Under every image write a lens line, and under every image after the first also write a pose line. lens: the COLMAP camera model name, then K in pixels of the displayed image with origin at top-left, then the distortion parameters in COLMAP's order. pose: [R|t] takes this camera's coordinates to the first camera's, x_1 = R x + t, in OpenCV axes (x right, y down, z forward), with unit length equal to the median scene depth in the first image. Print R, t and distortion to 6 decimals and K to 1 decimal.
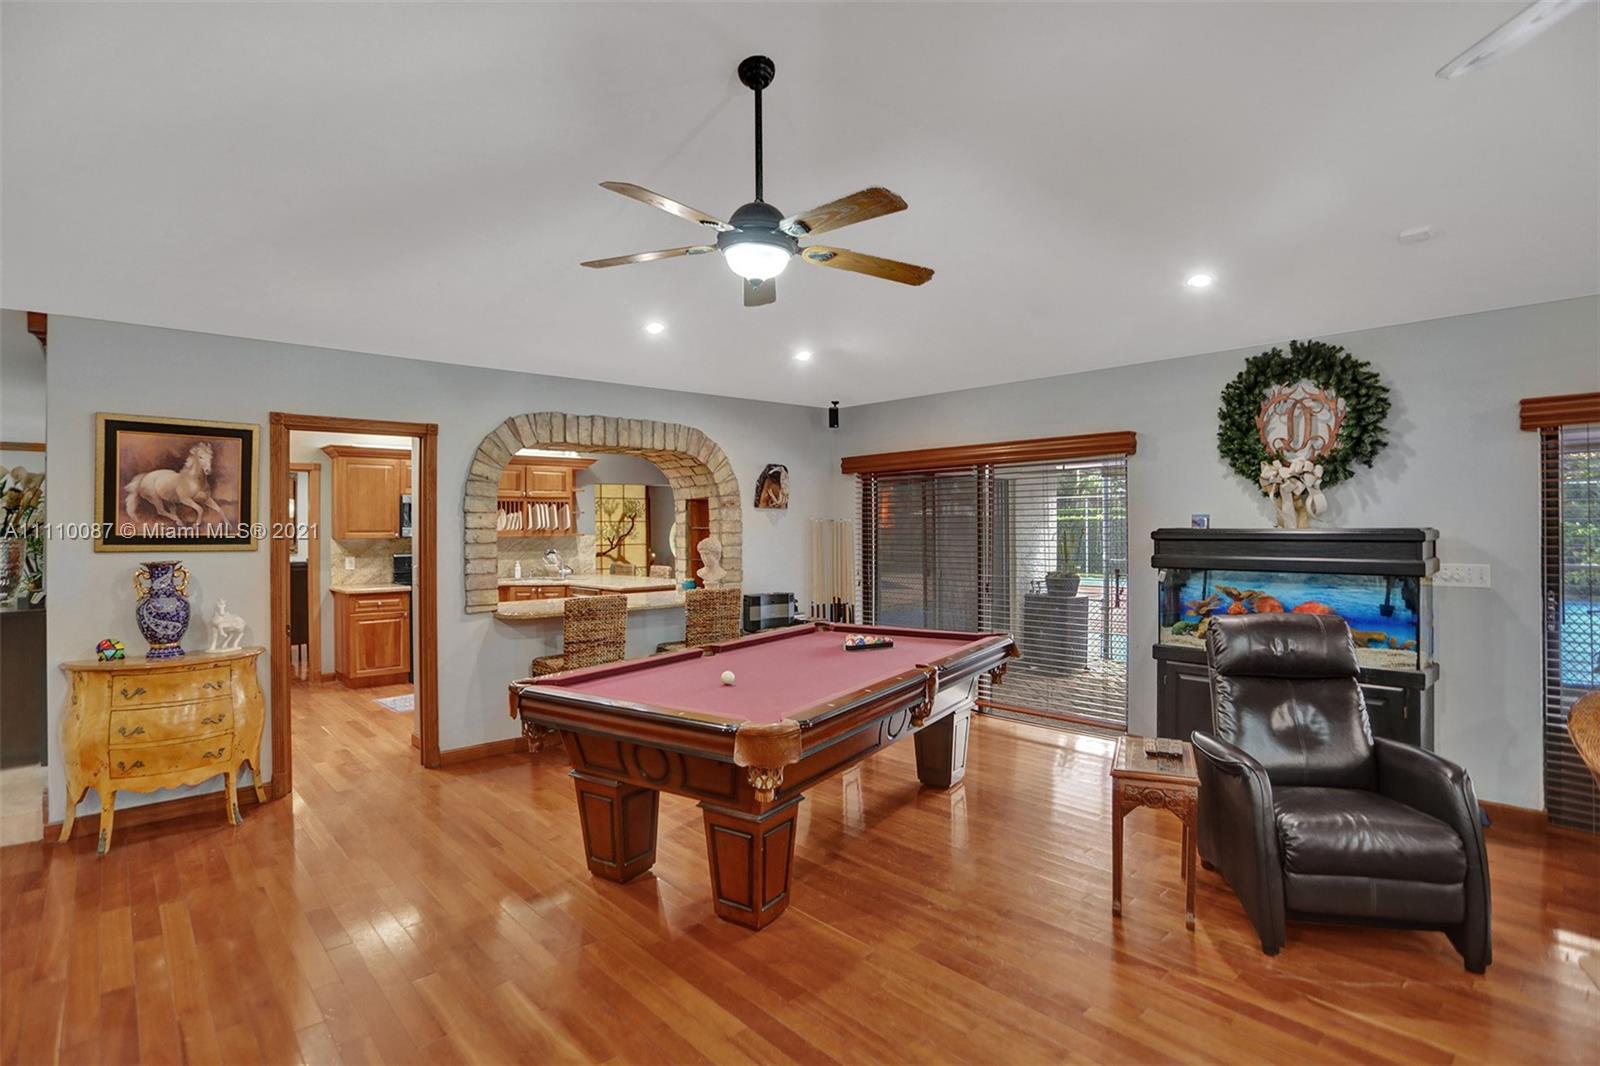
lens RADIAL K [[802.6, 0, 788.5], [0, 802.6, 523.1], [0, 0, 1]] dist [-0.068931, 0.033769]
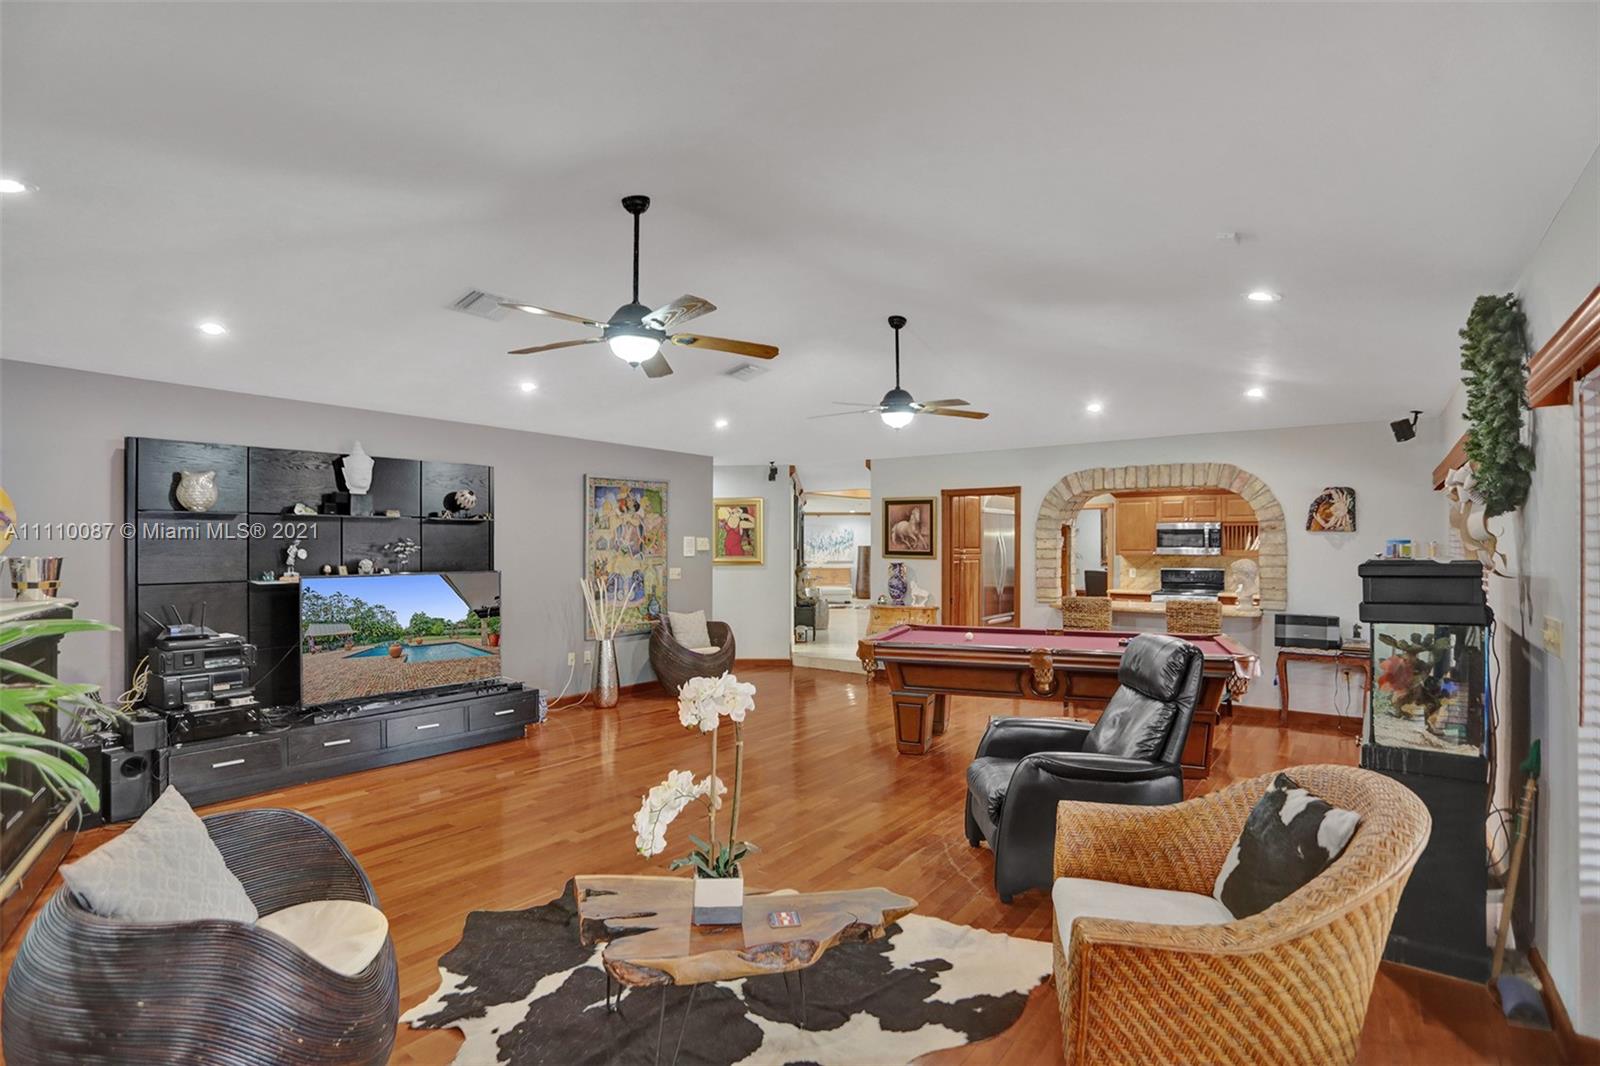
lens RADIAL K [[811.9, 0, 795.9], [0, 811.9, 544.4], [0, 0, 1]] dist [-0.029776, 0.034311]
pose [[0.201094, 0.004294, -0.979563, 1.235874], [0.002440, 0.999985, 0.004884, -0.012943], [0.979569, -0.003372, 0.201080, 0.212782]]
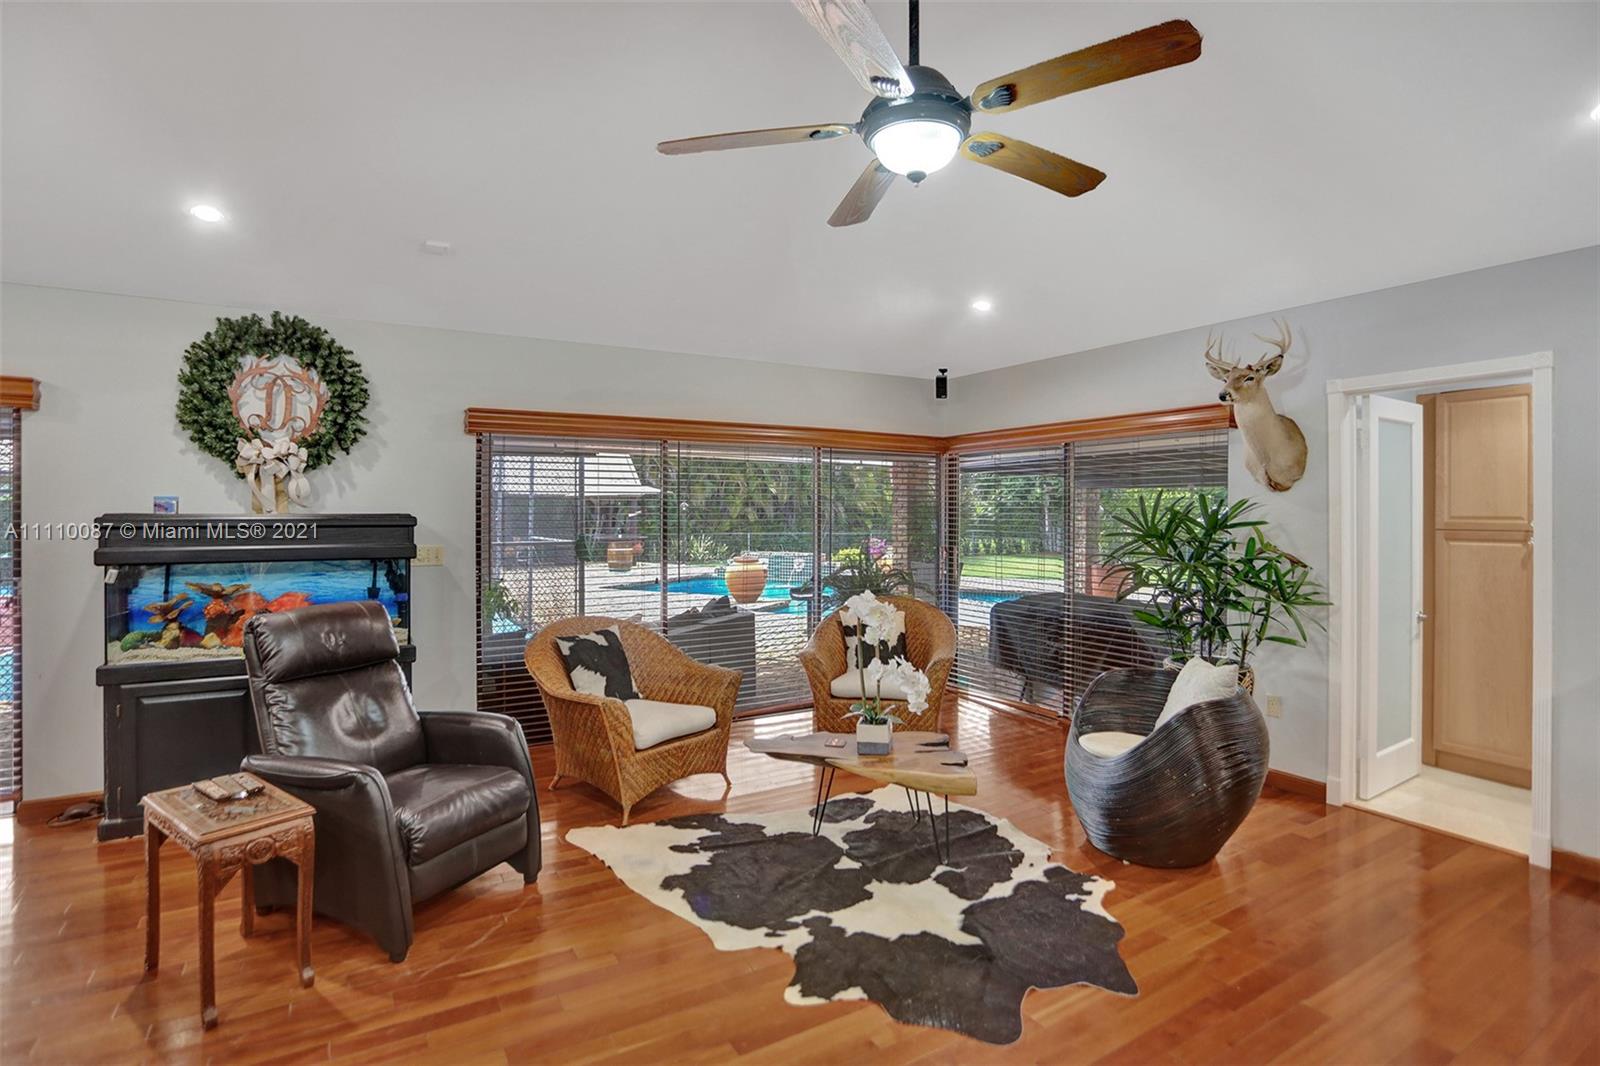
lens RADIAL K [[804.5, 0, 793.4], [0, 804.5, 509.5], [0, 0, 1]] dist [-0.066858, 0.033728]
pose [[0.196091, 0.006786, 0.980562, -0.141385], [-0.006344, 0.999964, -0.005651, 0.002679], [-0.980565, -0.005112, 0.196127, 0.210604]]
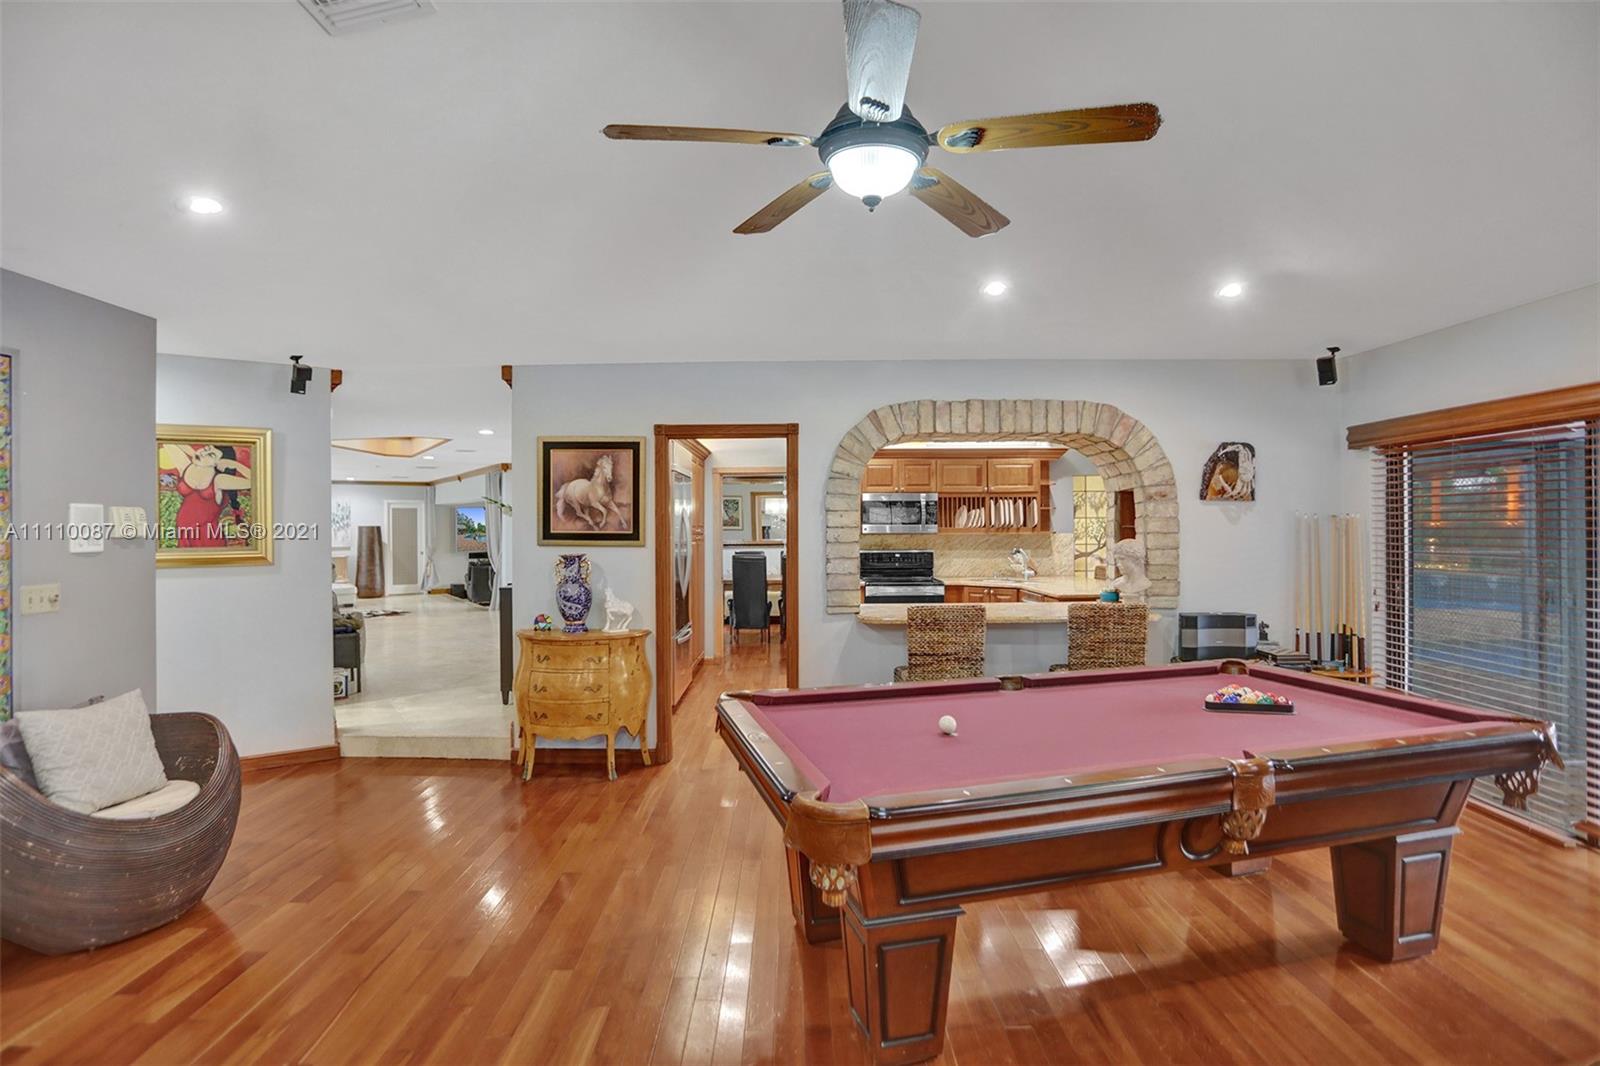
lens RADIAL K [[802.6, 0, 788.5], [0, 802.6, 523.1], [0, 0, 1]] dist [-0.068931, 0.033769]
pose [[0.739218, 0.000849, -0.673466, 0.256360], [0.004139, 0.999975, 0.005803, -0.004747], [0.673454, -0.007077, 0.739196, 0.258253]]
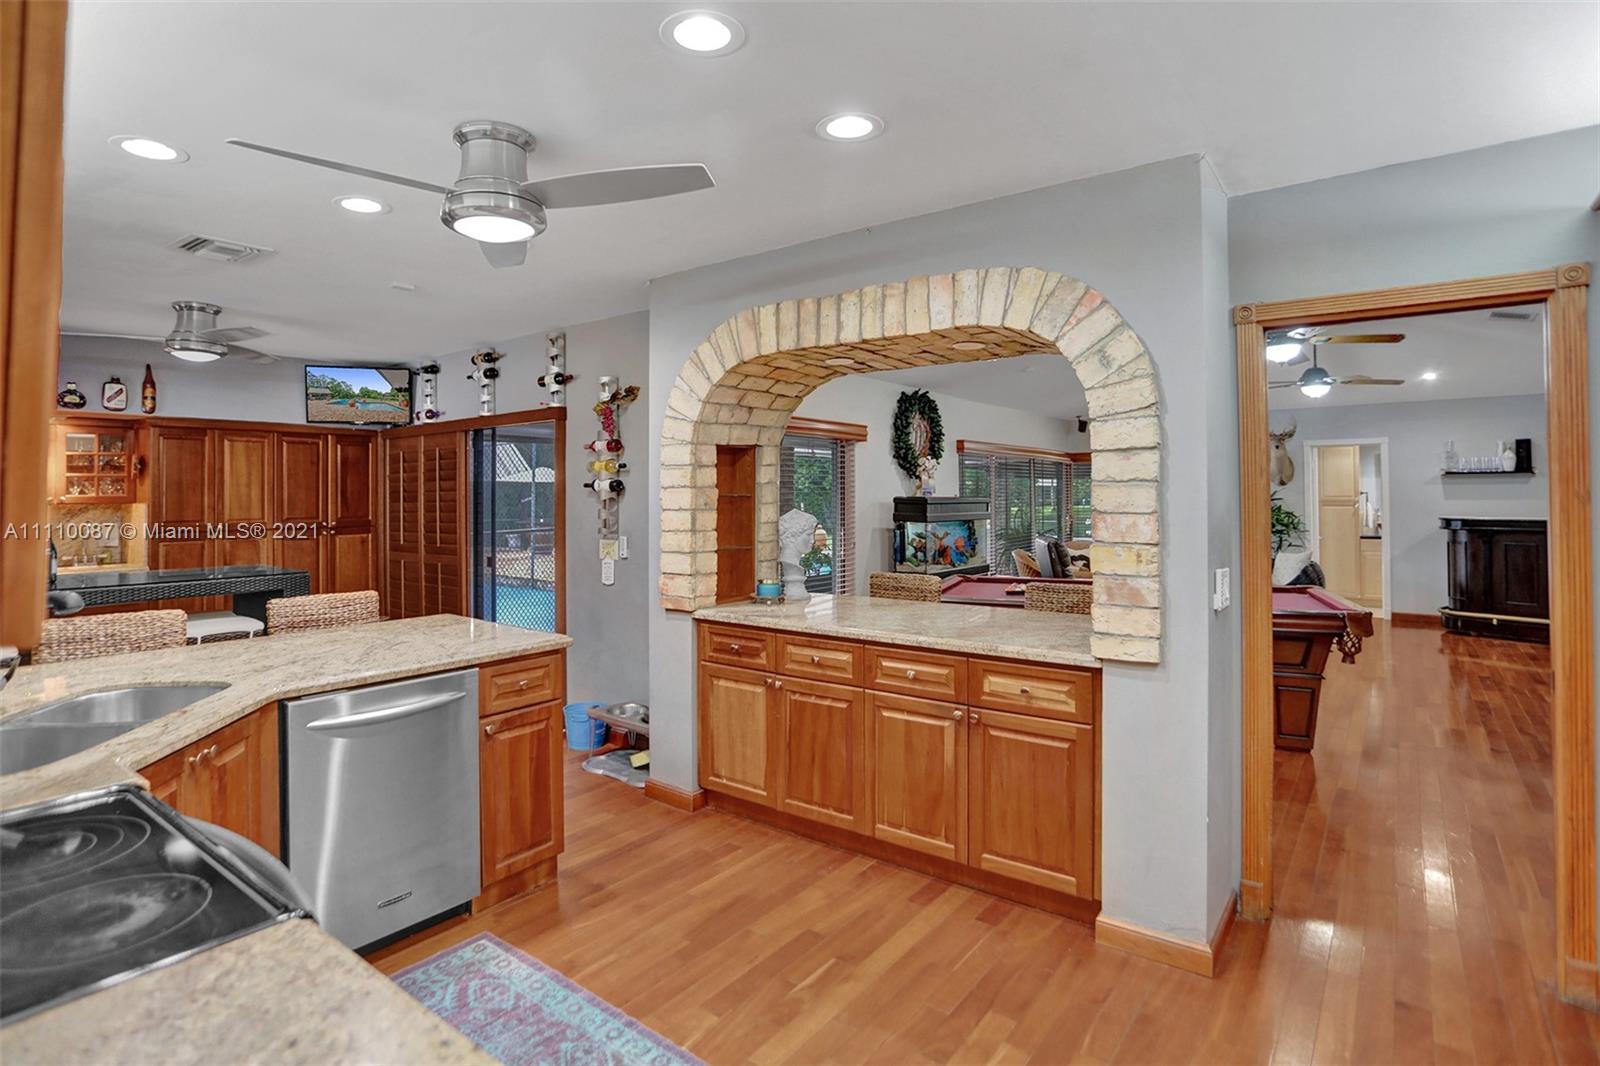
lens RADIAL K [[782.8, 0, 802.3], [0, 782.8, 490.3], [0, 0, 1]] dist [-0.031179, 0.000257]
pose [[-0.178061, 0.014587, 0.983911, -0.997996], [0.001055, 0.999892, -0.014633, 0.016264], [-0.984019, -0.001568, -0.178057, 1.526999]]
